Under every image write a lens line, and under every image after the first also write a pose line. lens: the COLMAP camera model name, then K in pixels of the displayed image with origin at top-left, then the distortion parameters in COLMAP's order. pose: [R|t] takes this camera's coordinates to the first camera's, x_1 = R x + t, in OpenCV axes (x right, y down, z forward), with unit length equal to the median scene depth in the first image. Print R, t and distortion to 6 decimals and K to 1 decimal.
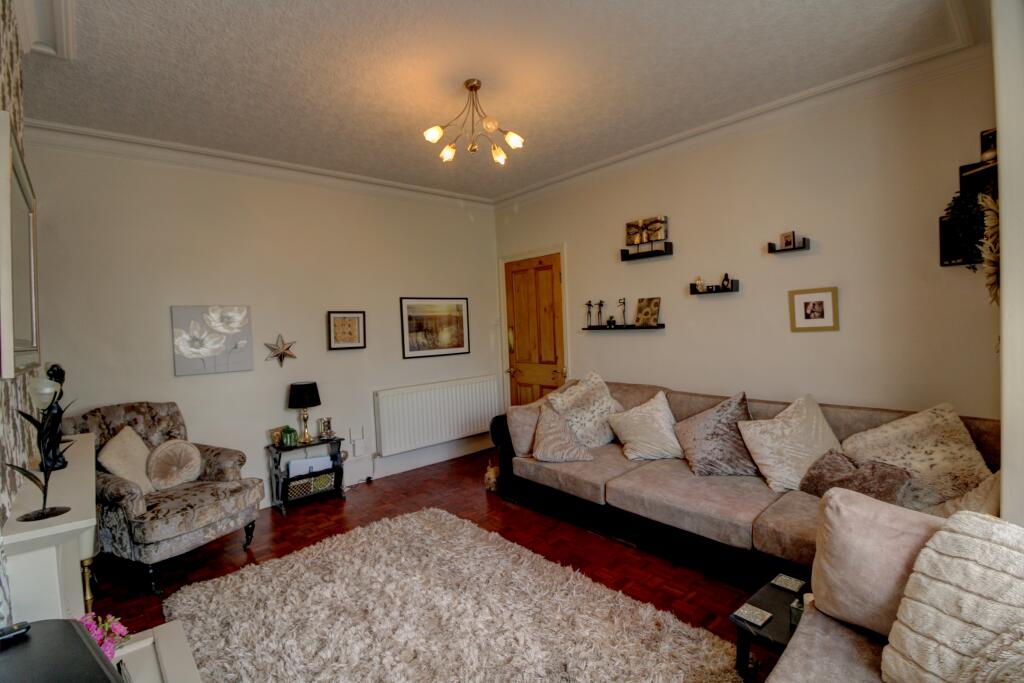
lens RADIAL K [[476.6, 0, 517.5], [0, 476.6, 332.0], [0, 0, 1]] dist [0.002995, -0.013450]
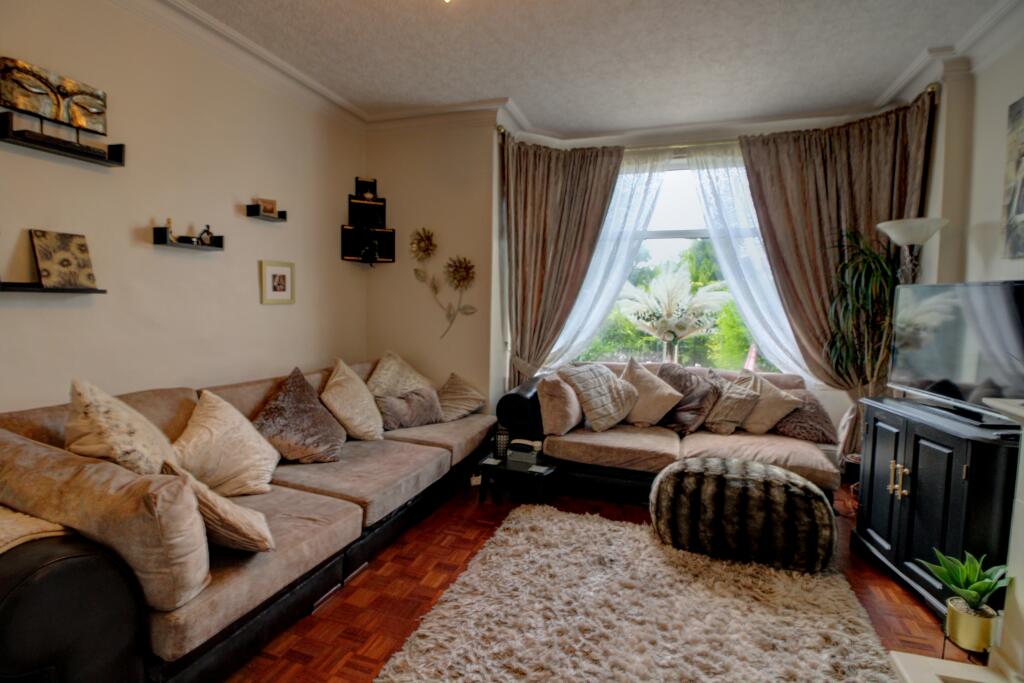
lens RADIAL K [[472.8, 0, 519.1], [0, 472.8, 337.4], [0, 0, 1]] dist [-0.003233, -0.015493]
pose [[-0.484948, -0.031173, 0.873987, -0.506346], [0.013814, 0.998967, 0.043296, 0.033546], [-0.874434, 0.033070, -0.484016, 1.023264]]
